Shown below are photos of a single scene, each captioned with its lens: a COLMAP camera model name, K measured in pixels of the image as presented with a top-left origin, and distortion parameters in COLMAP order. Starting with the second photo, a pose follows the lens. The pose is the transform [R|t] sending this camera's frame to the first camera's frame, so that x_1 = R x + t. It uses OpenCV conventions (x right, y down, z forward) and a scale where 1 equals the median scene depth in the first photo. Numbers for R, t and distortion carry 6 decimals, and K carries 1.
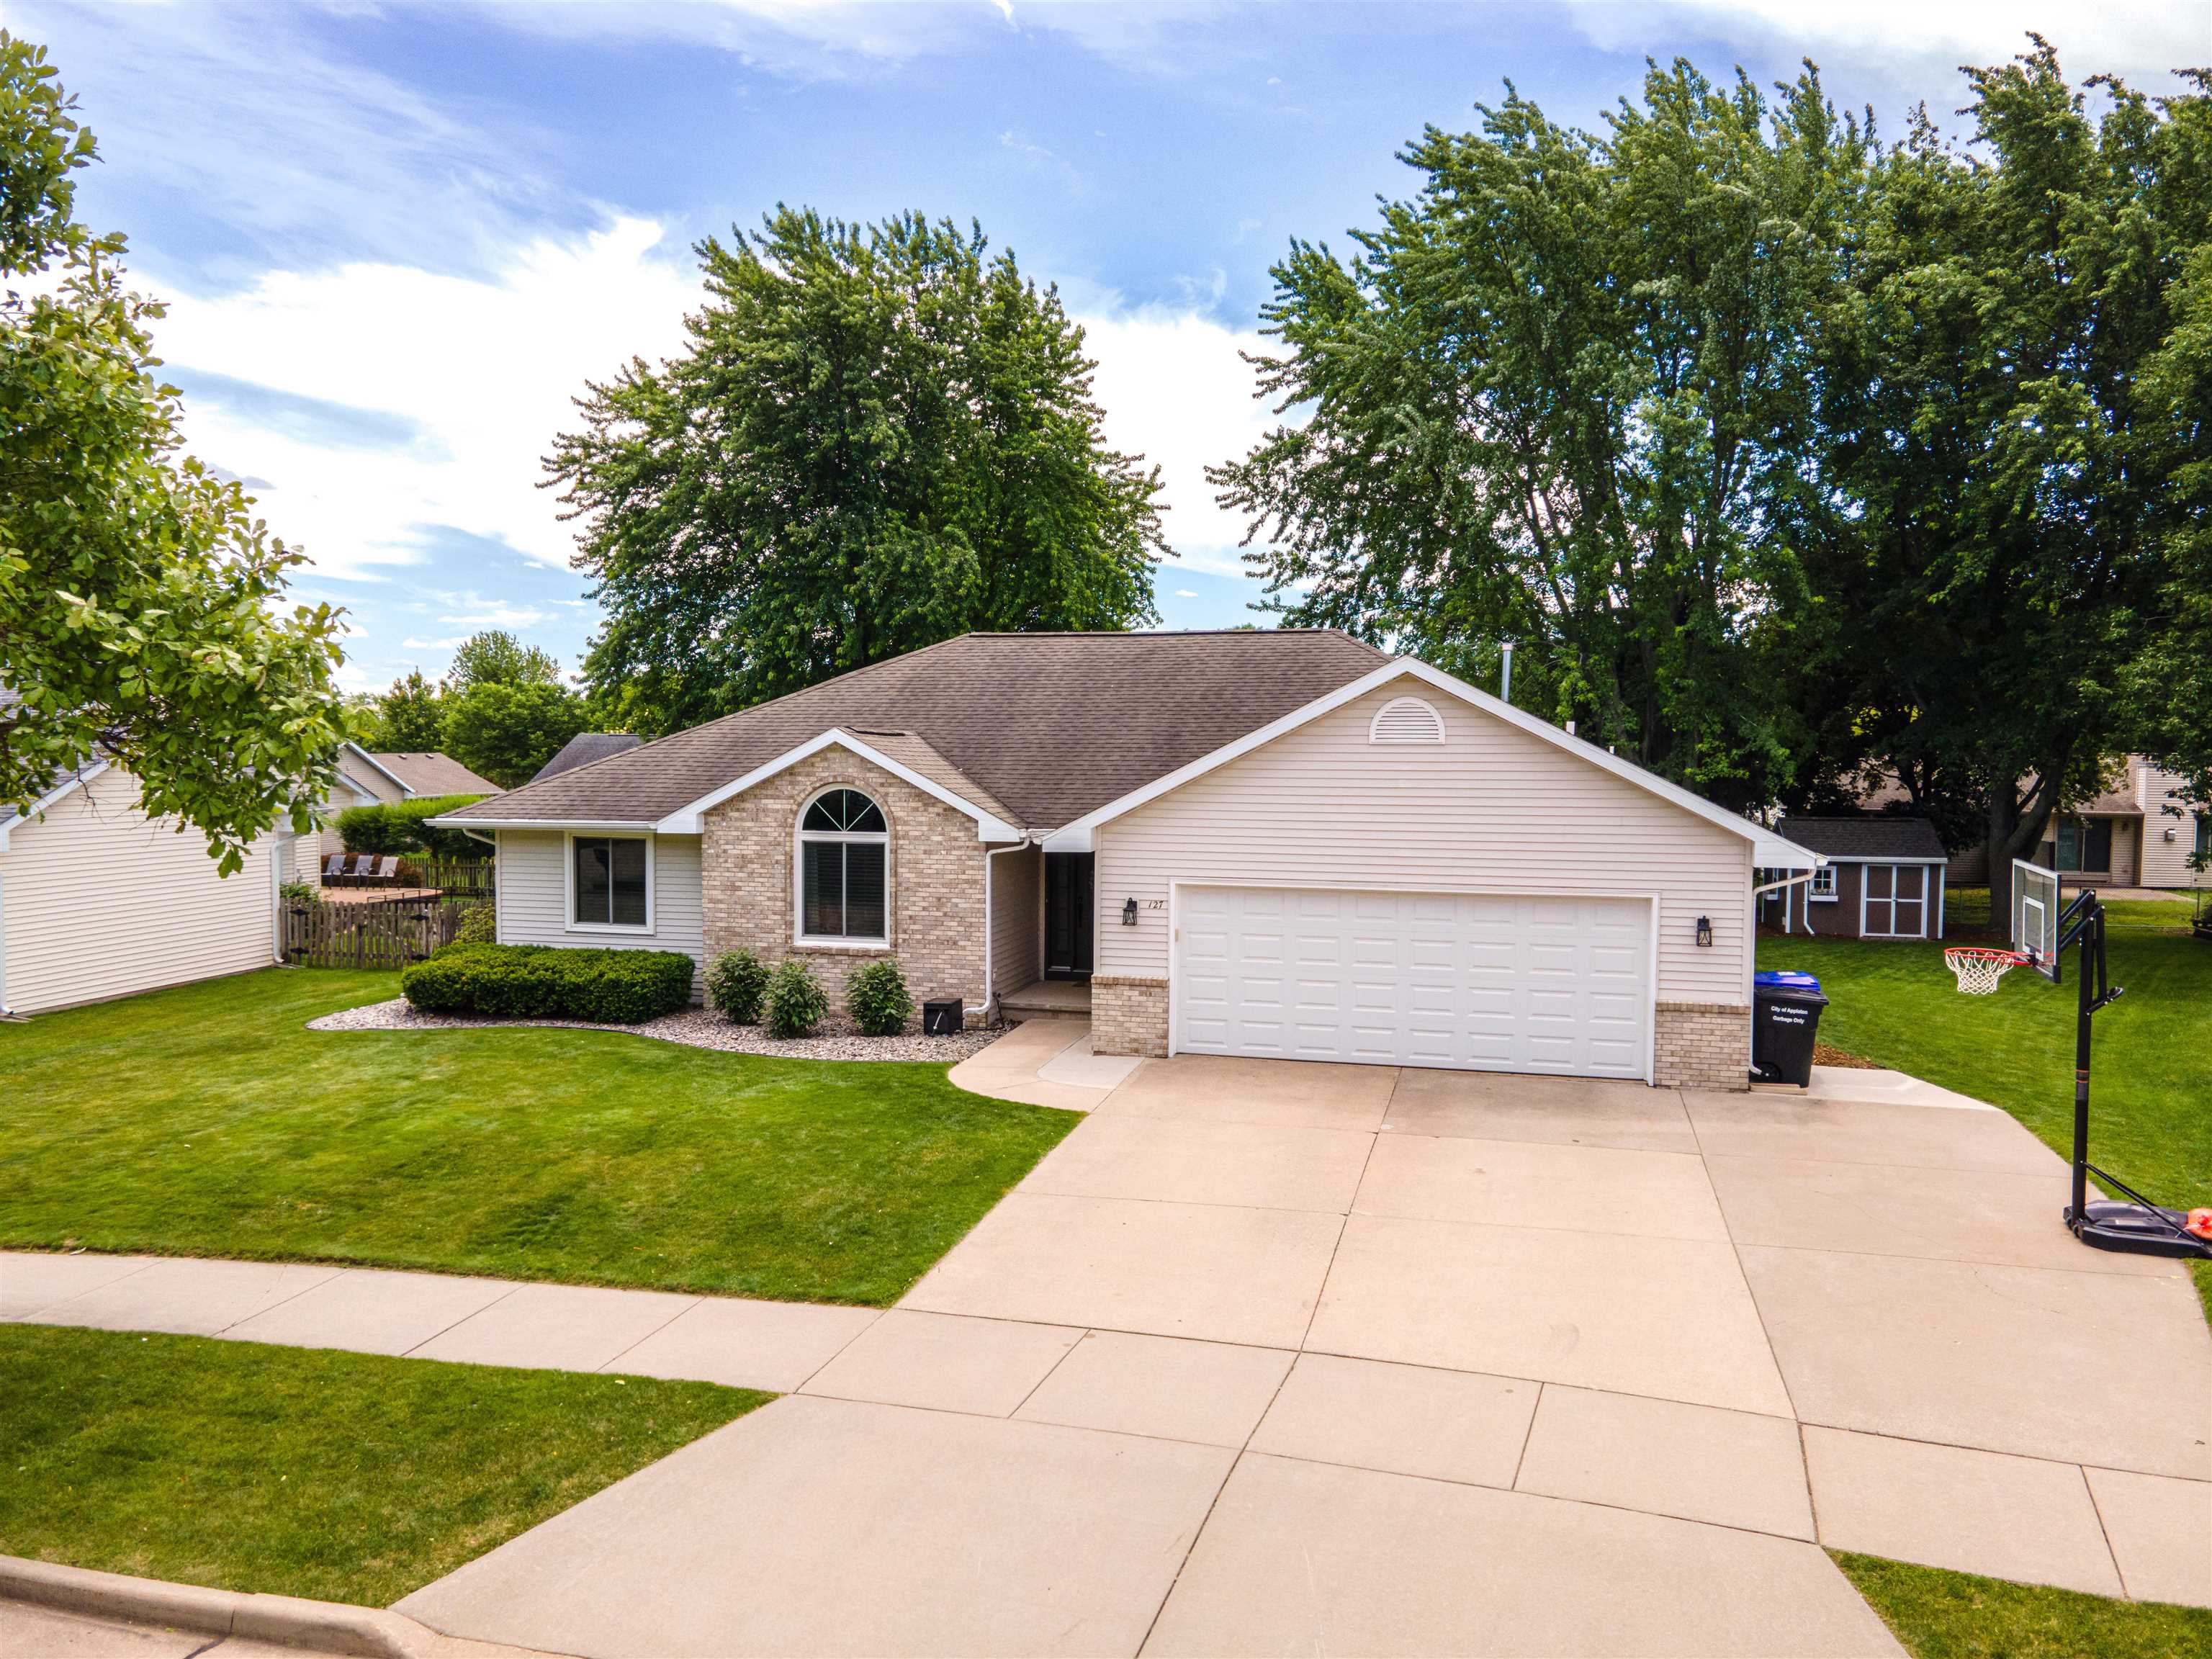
lens RADIAL K [[1552.6, 0, 1115.5], [0, 1552.6, 827.4], [0, 0, 1]] dist [0.005305, 0.070216]
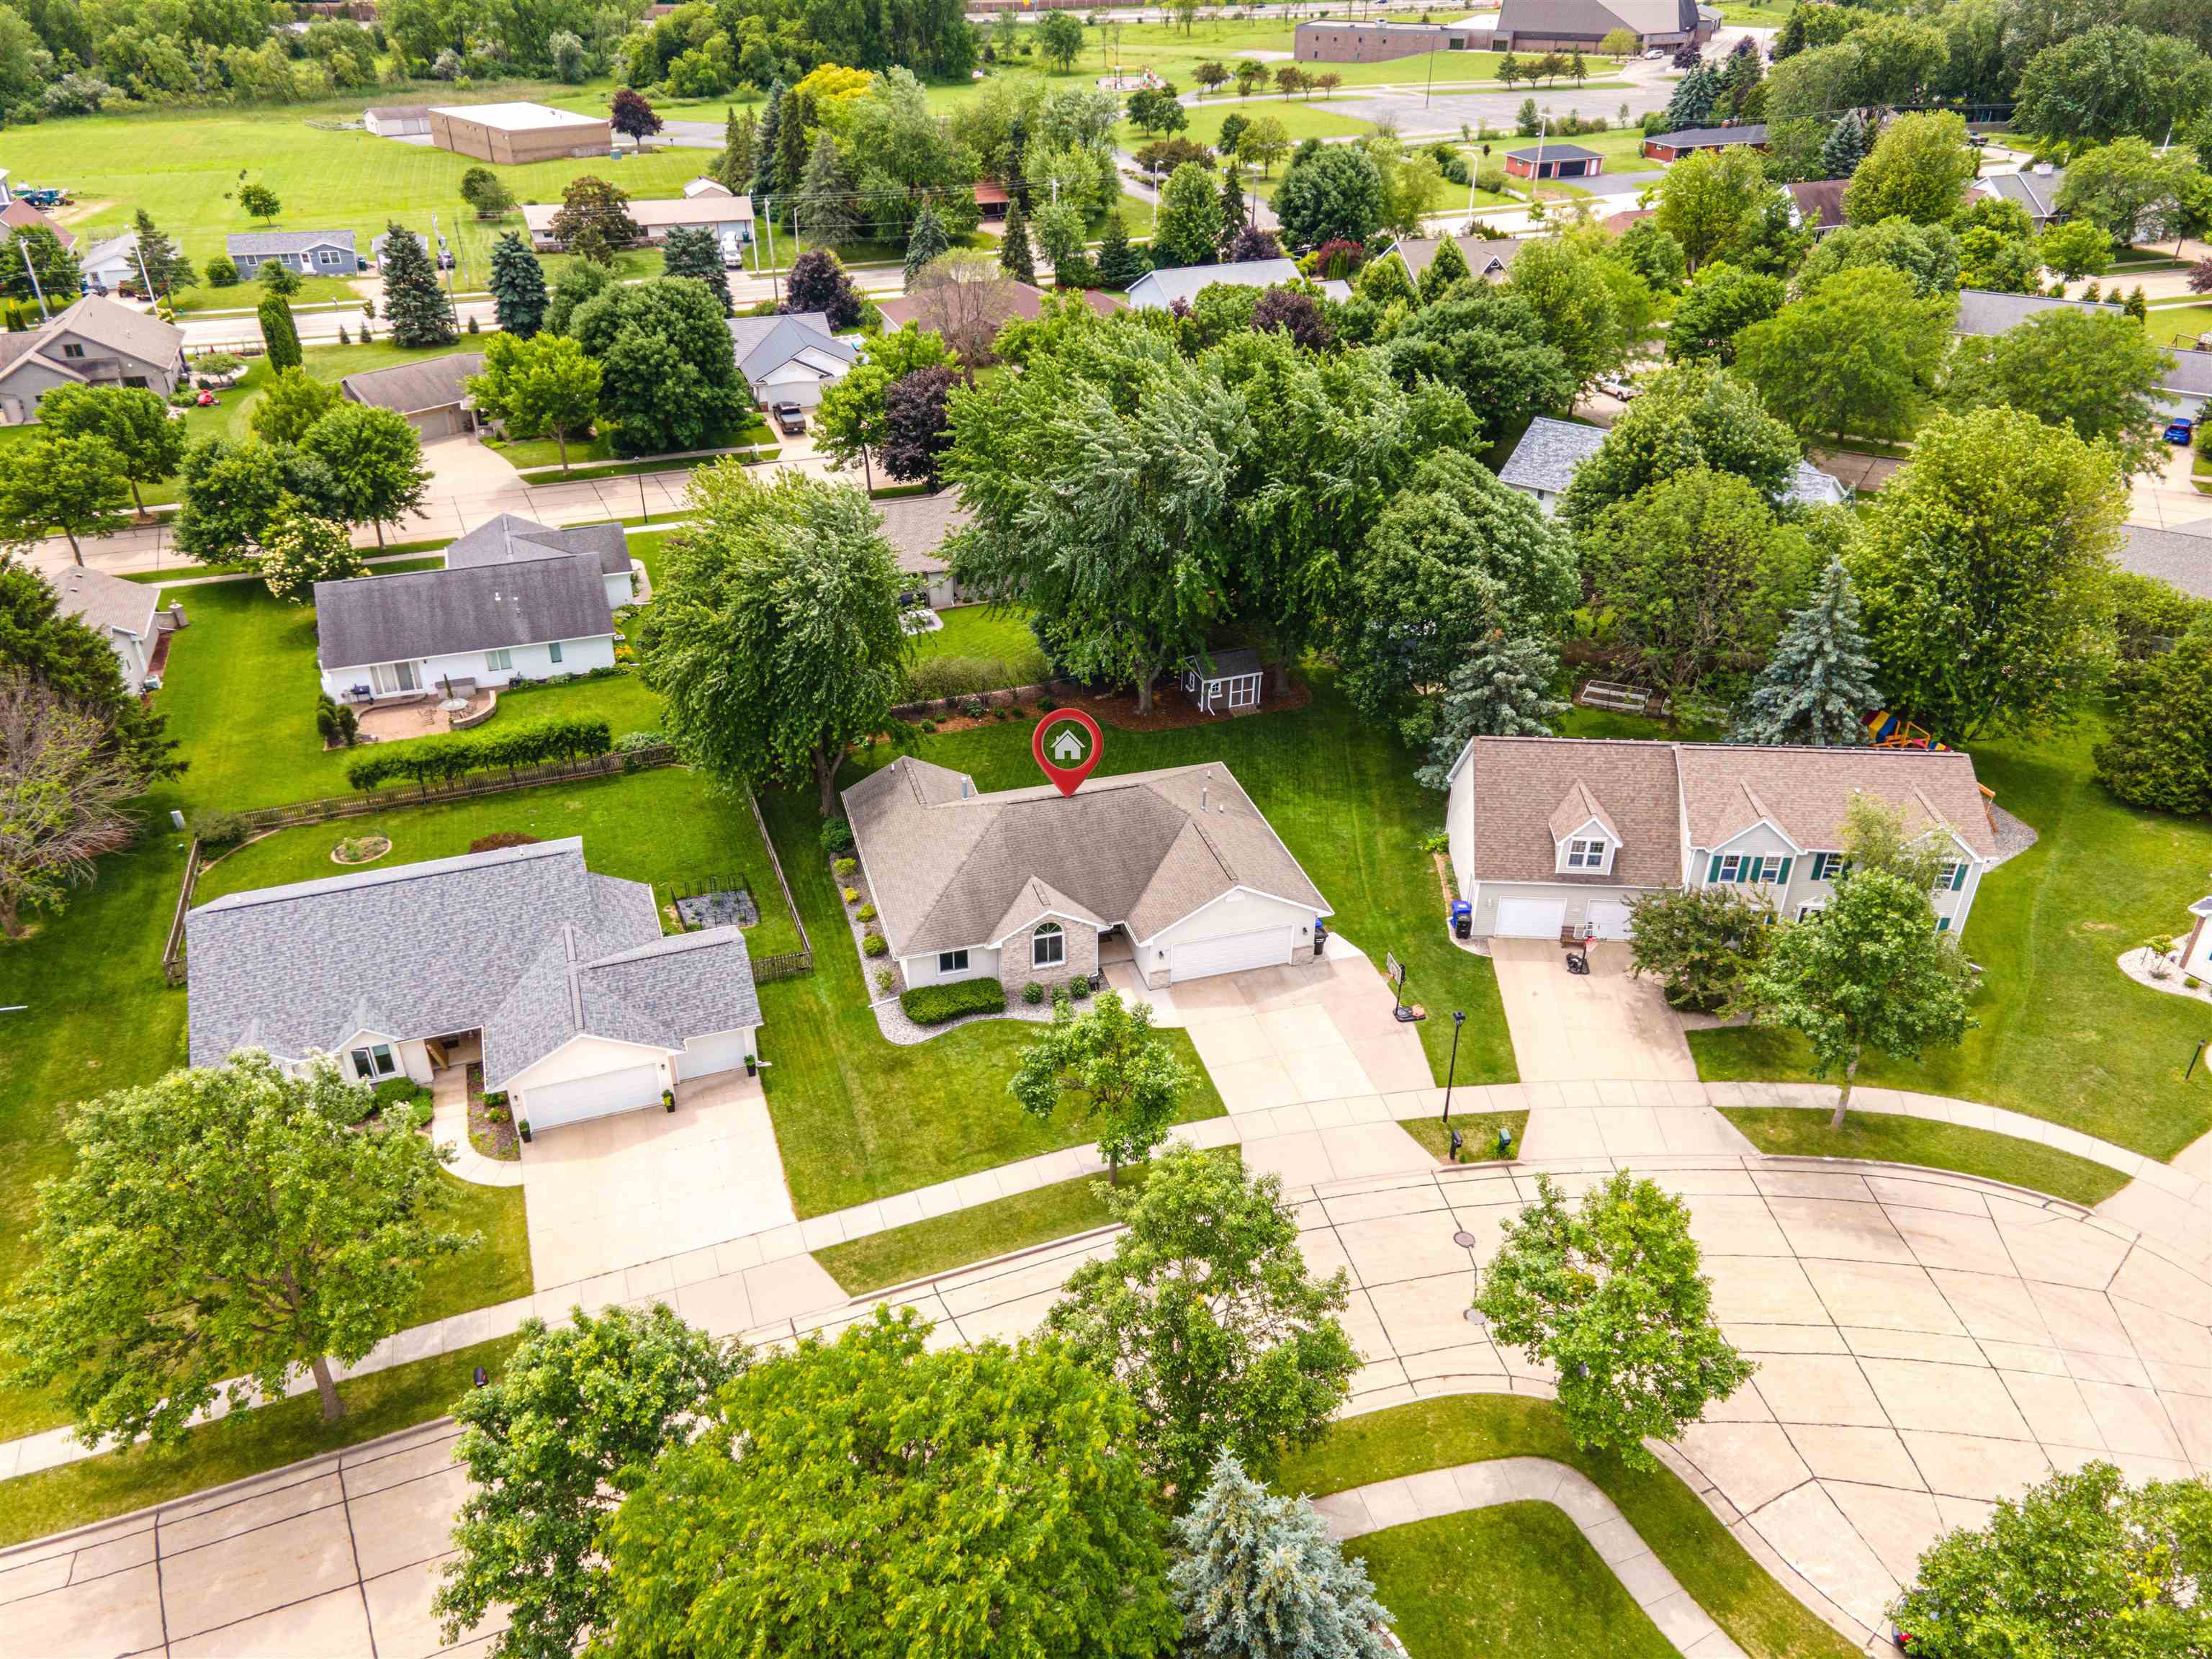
lens RADIAL K [[1552.6, 0, 1115.5], [0, 1552.6, 827.4], [0, 0, 1]] dist [0.005305, 0.070216]
pose [[0.848360, -0.277978, 0.450570, -1.400950], [0.033316, 0.877409, 0.478585, -1.663573], [-0.528370, -0.391002, 0.753620, -1.310004]]
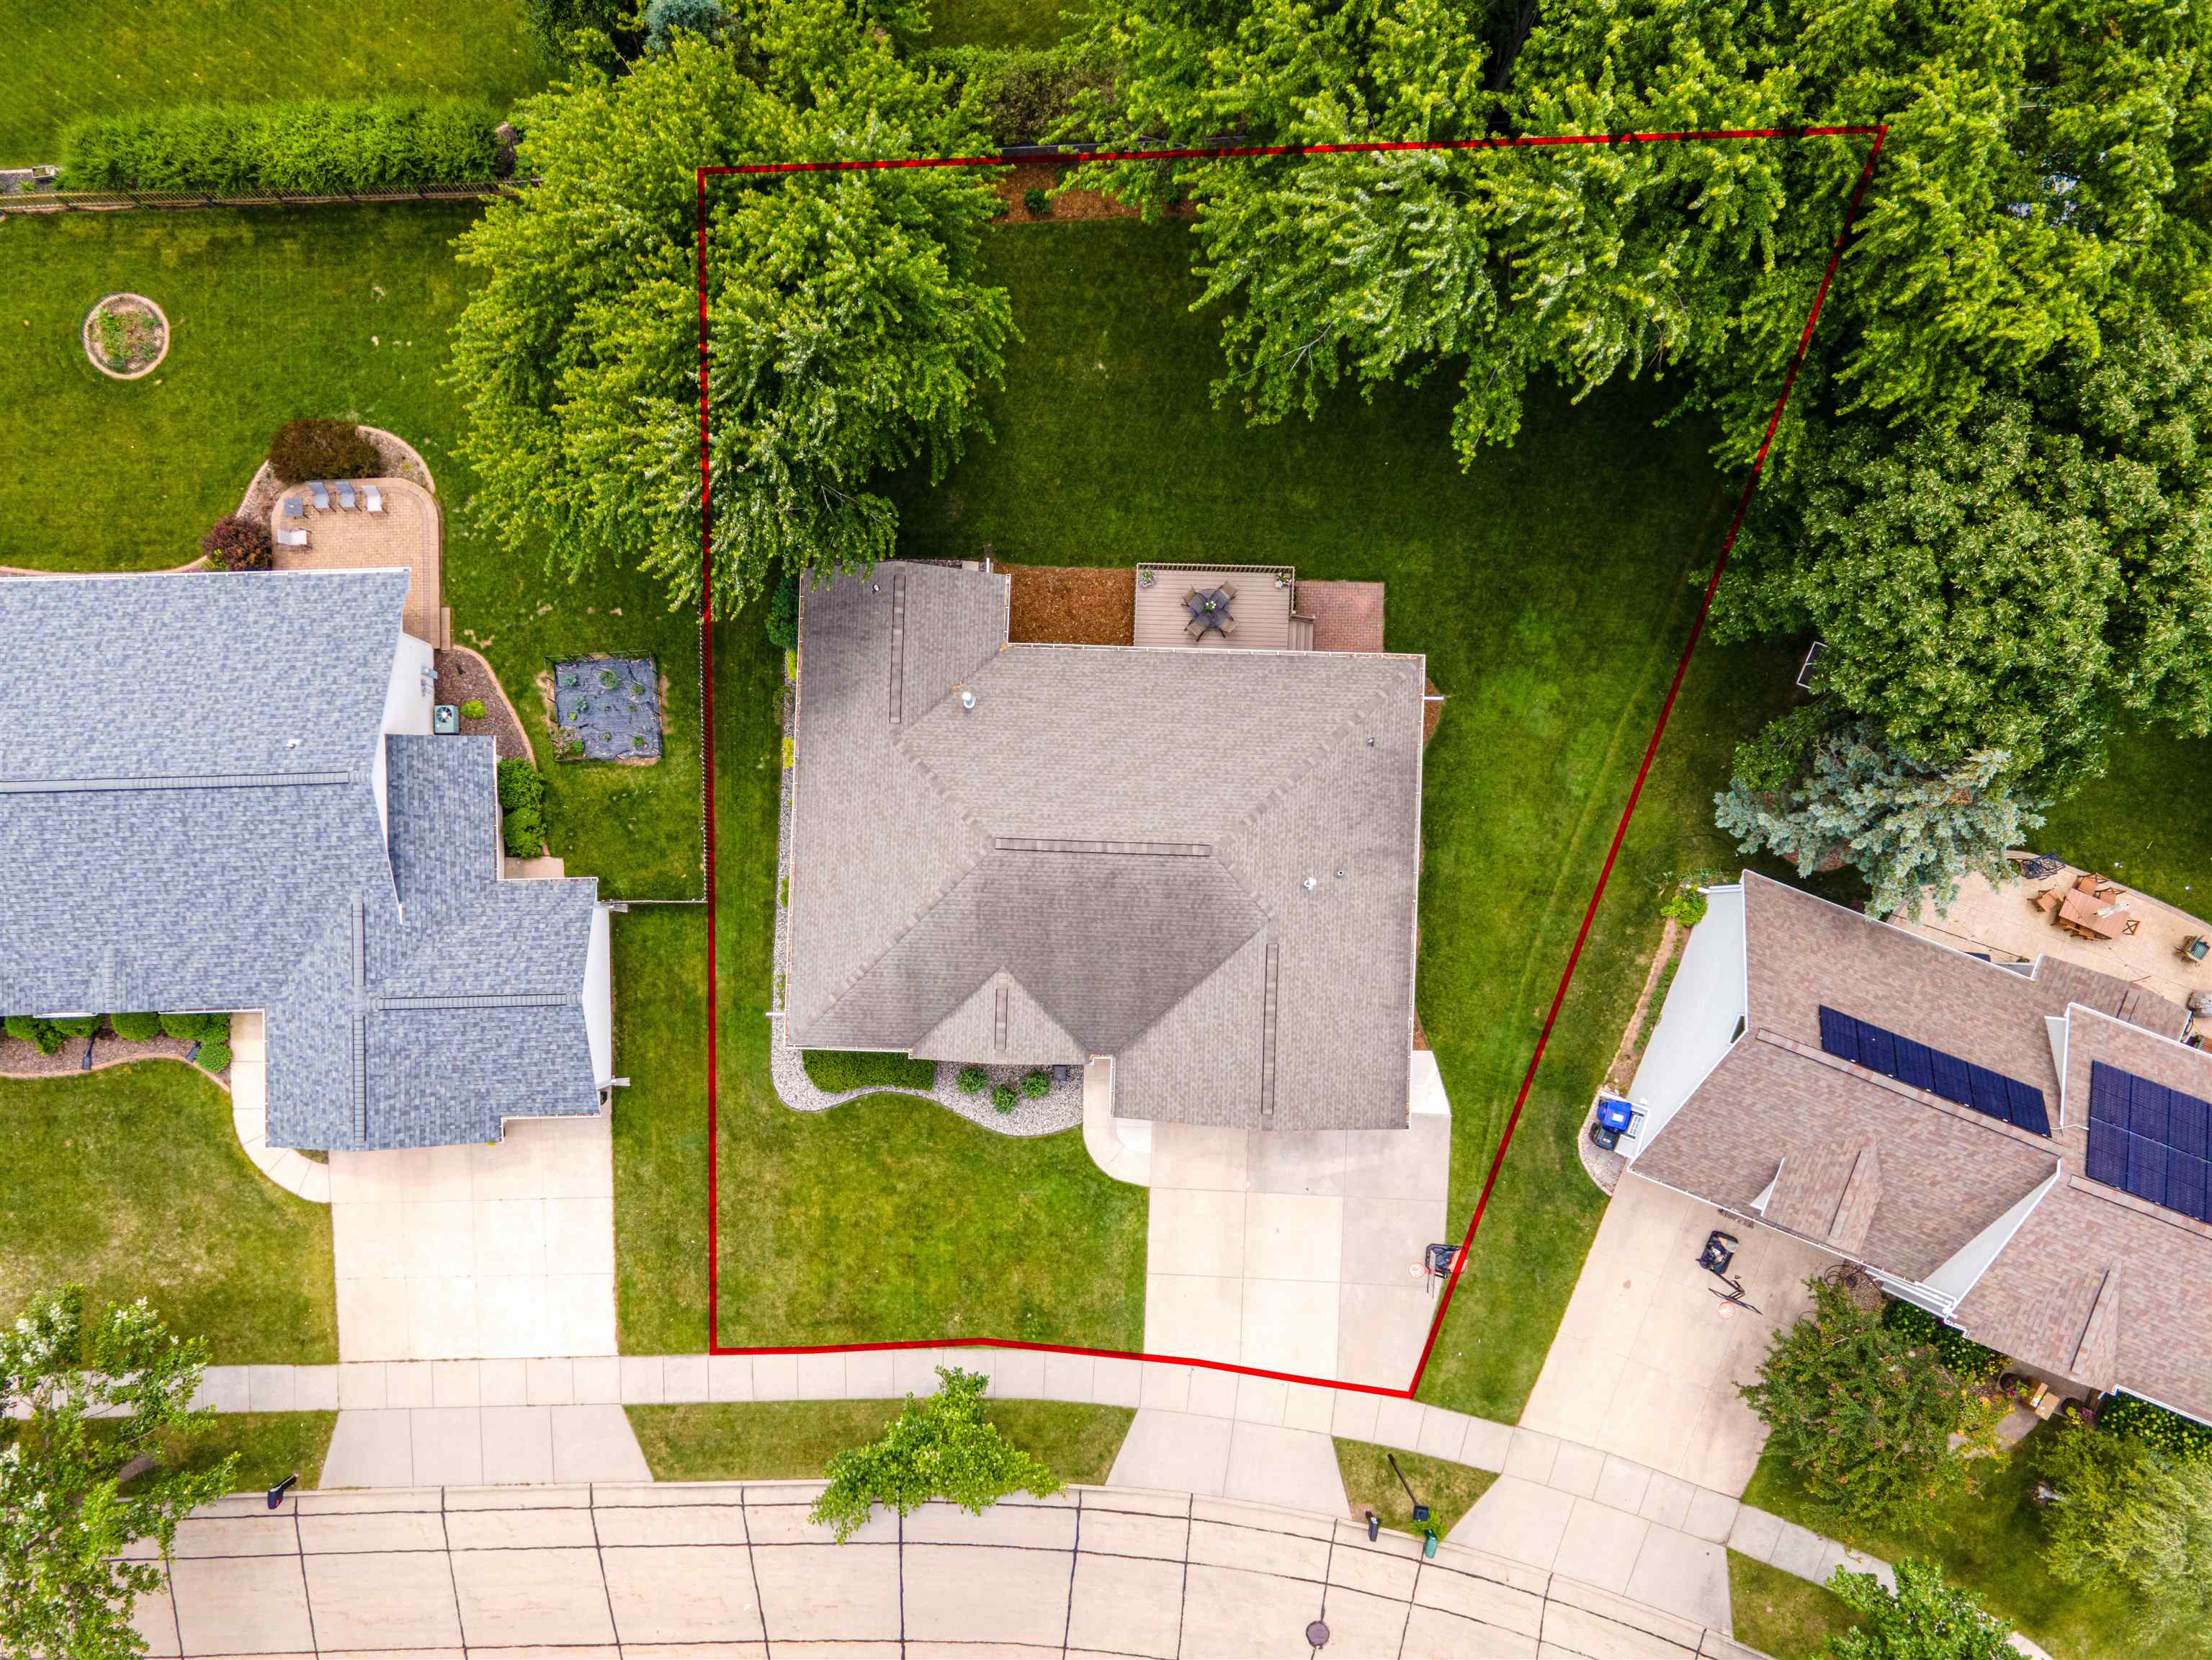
lens RADIAL K [[1552.8, 0, 1115.5], [0, 1552.8, 827.9], [0, 0, 1]] dist [0.005305, 0.070216]
pose [[0.975902, -0.217577, -0.016593, 0.063626], [0.042299, 0.114031, 0.992576, -2.232901], [-0.214070, -0.969359, 0.120486, 0.983672]]
